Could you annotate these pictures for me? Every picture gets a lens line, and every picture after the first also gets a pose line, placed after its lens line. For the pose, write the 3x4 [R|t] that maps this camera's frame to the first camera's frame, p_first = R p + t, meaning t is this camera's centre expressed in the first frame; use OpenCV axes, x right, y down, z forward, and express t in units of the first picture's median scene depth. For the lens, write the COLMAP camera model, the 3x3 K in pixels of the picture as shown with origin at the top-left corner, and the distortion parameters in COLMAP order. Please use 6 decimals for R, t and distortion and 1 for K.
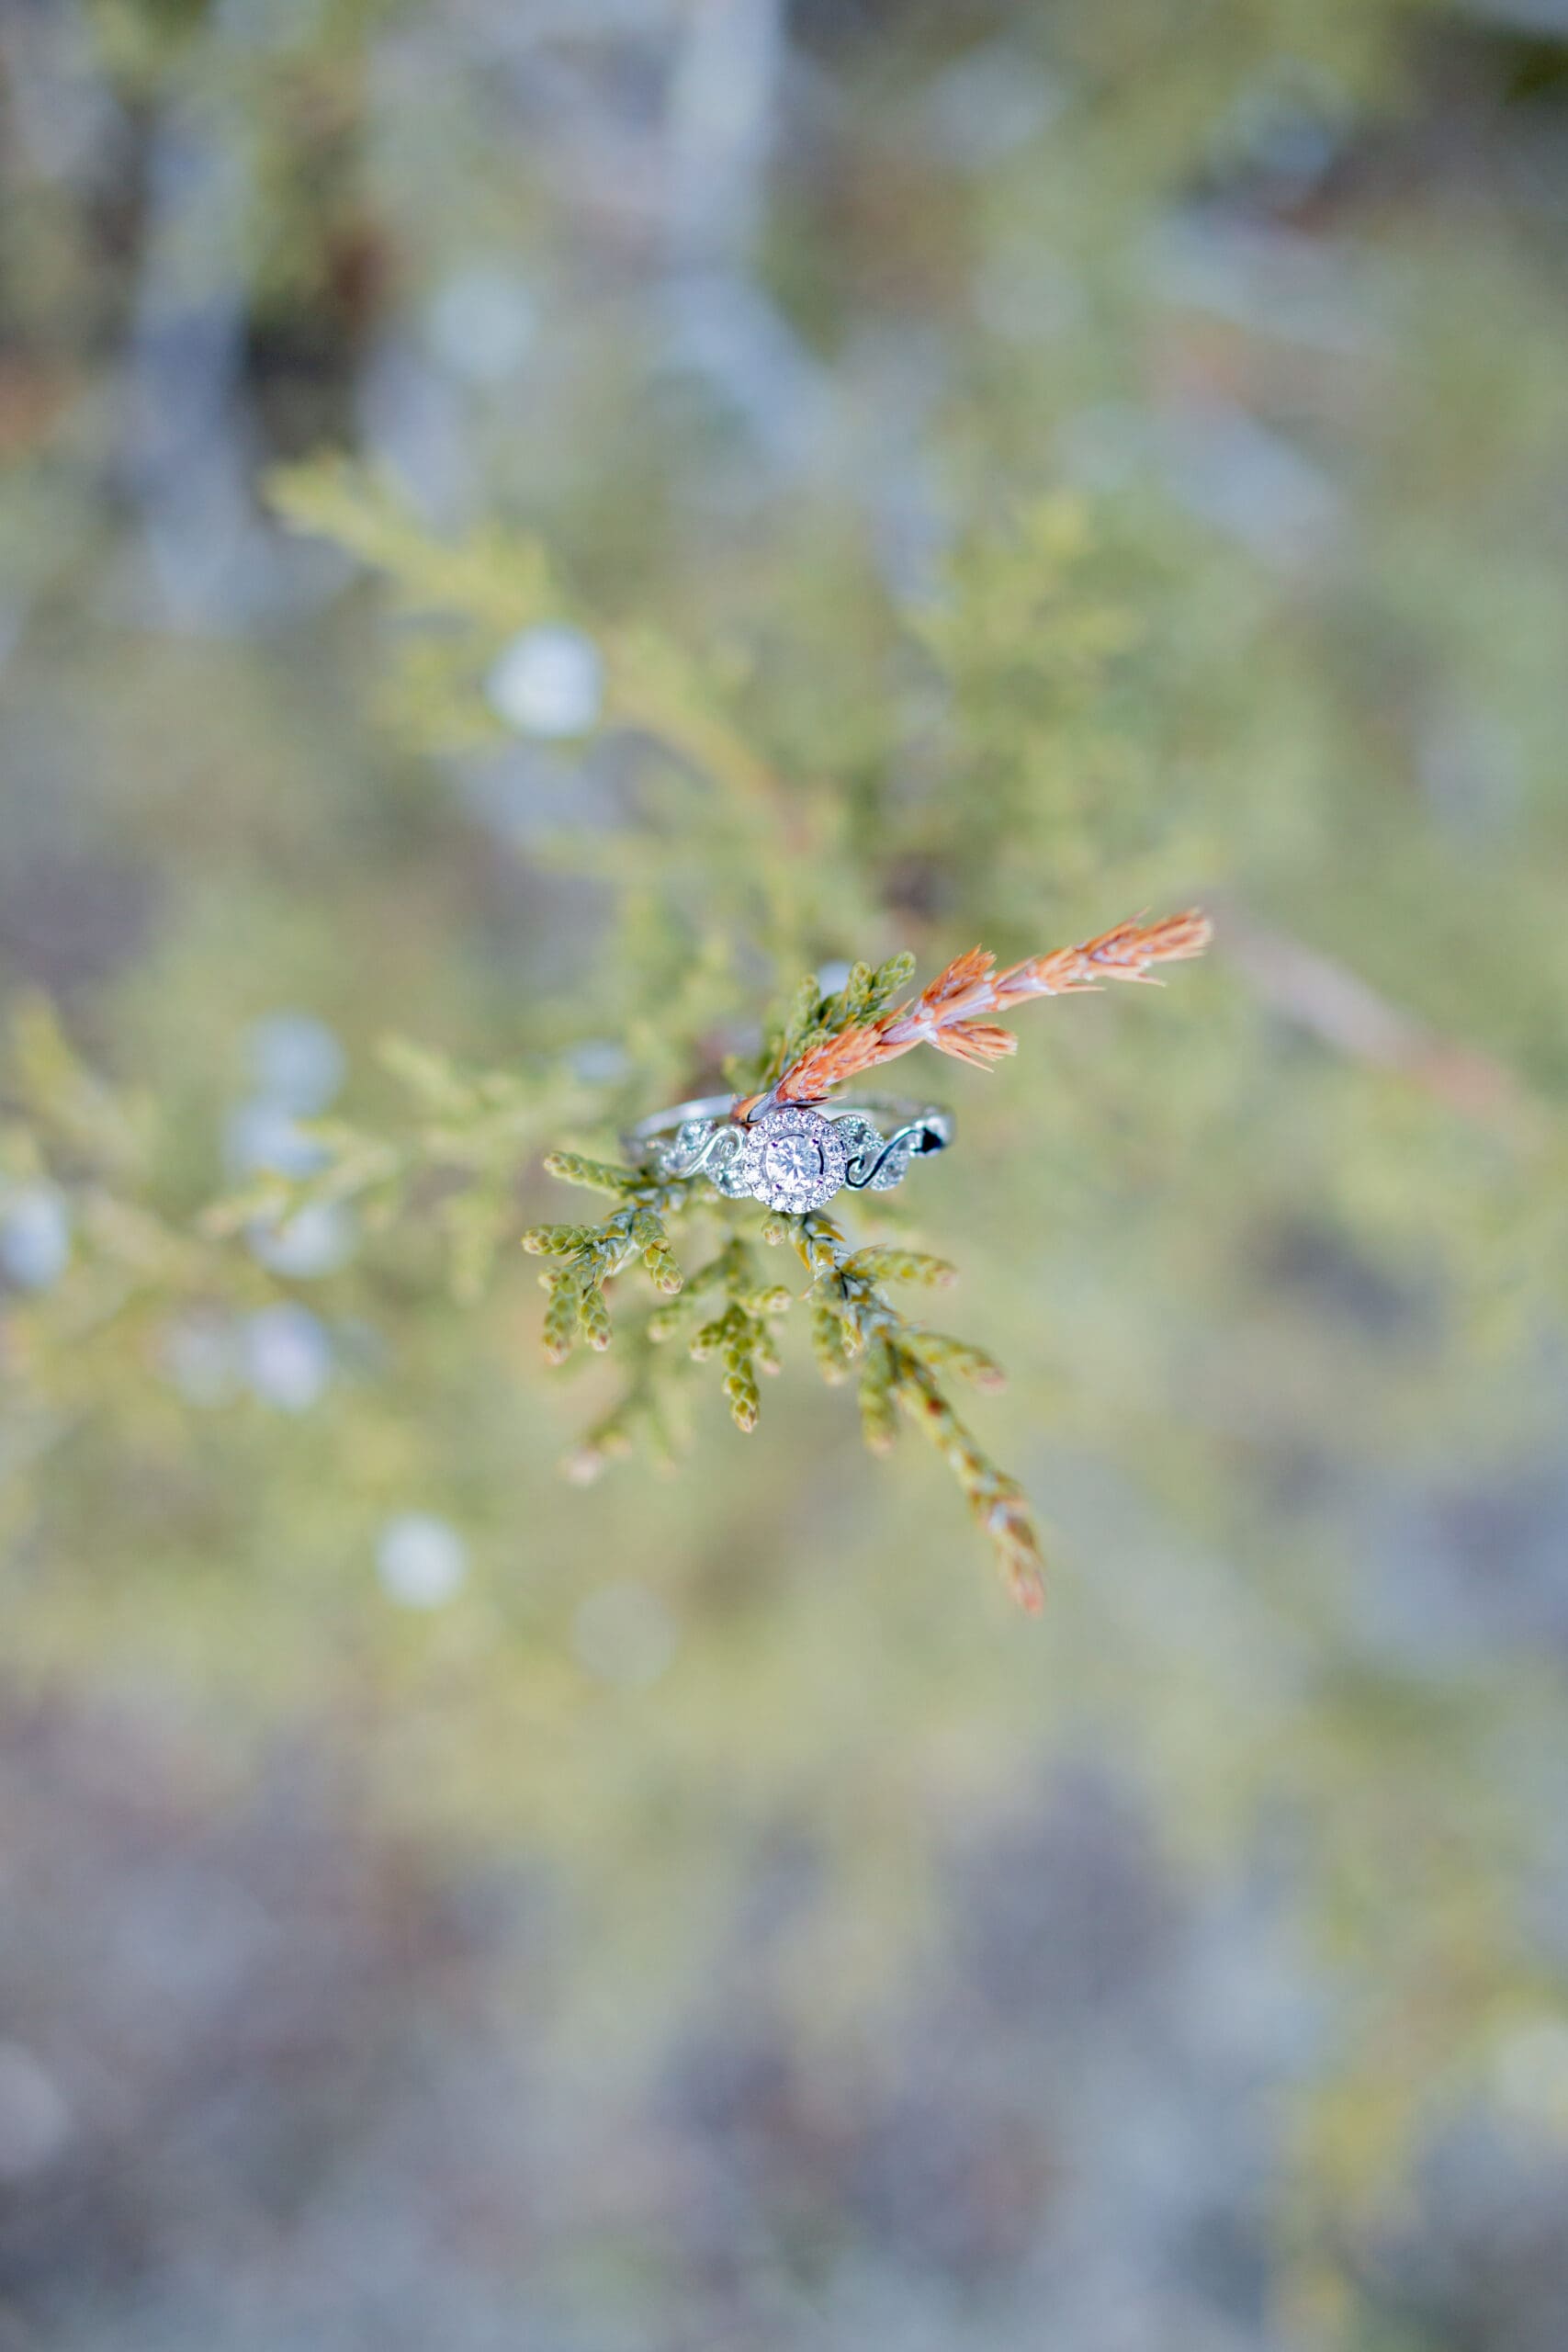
lens RADIAL K [[2322.9, 0, 784.0], [0, 2322.9, 1176.0], [0, 0, 1]] dist [-0.086365, 0.101981]
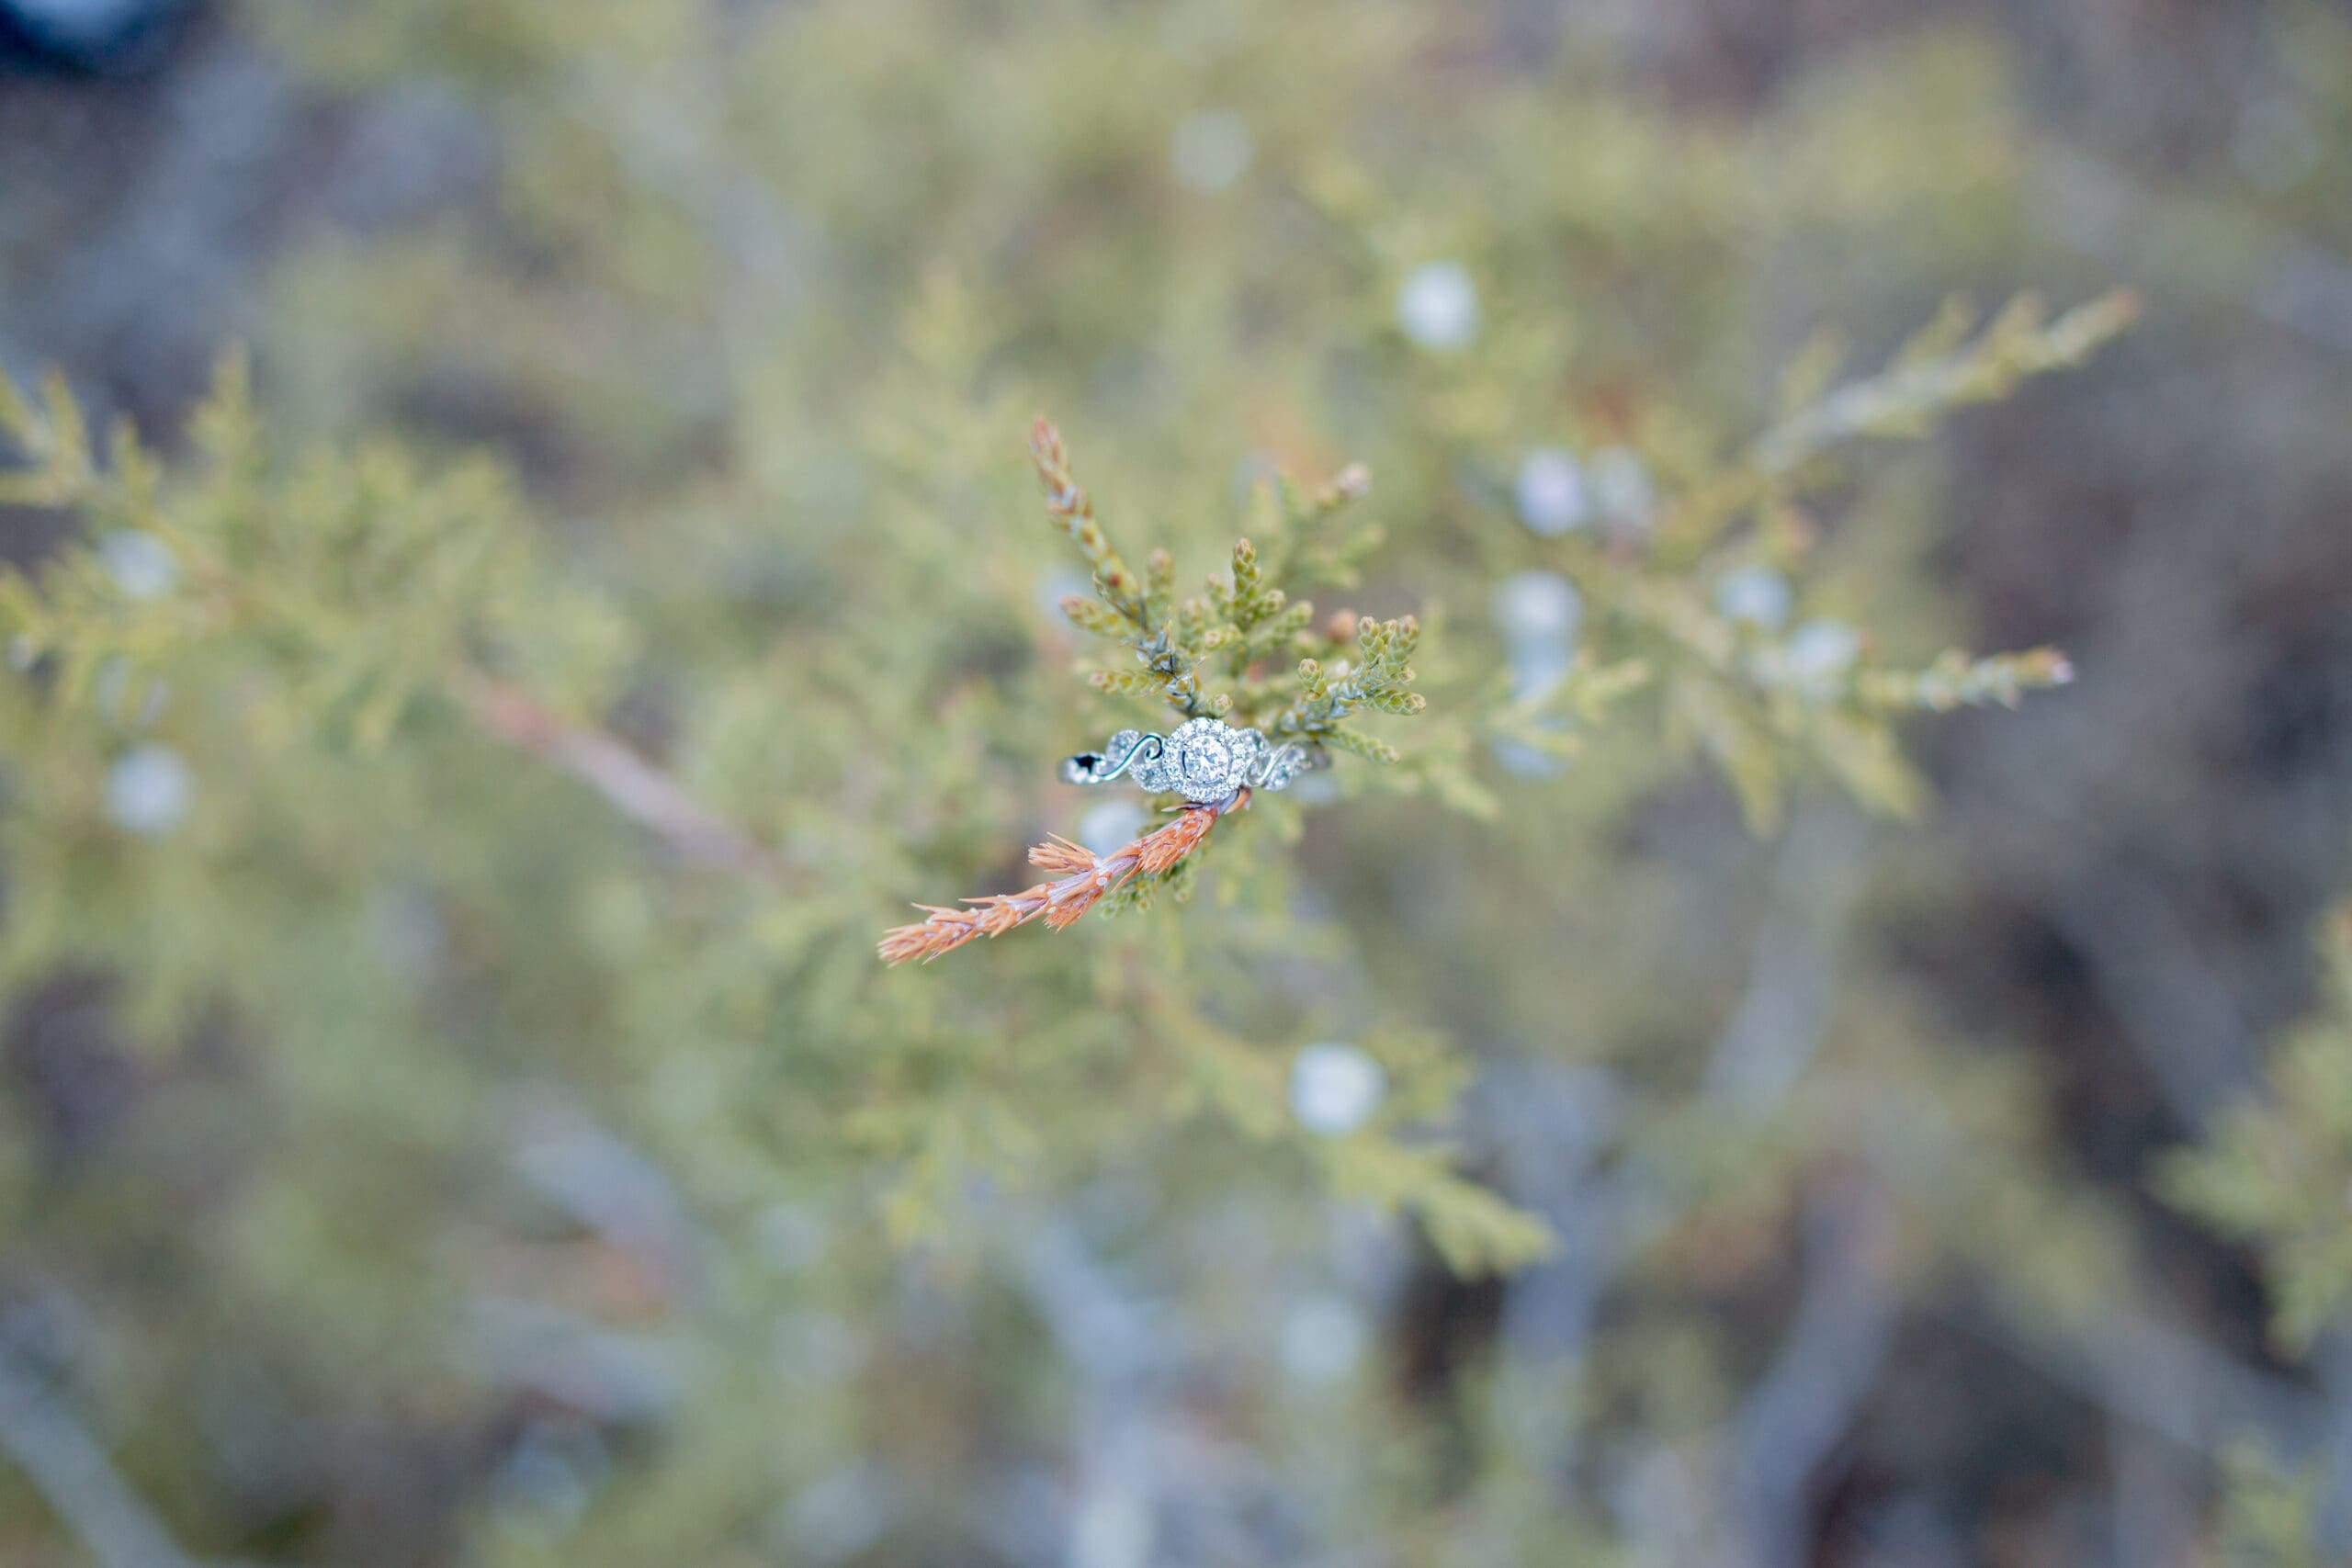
lens RADIAL K [[2322.9, 0, 1176.0], [0, 2322.9, 784.0], [0, 0, 1]] dist [-0.086365, 0.101981]
pose [[-0.994791, -0.008587, -0.101577, 0.144204], [0.022790, -0.989960, -0.139499, 0.152334], [-0.099359, -0.141087, 0.984999, -0.224573]]
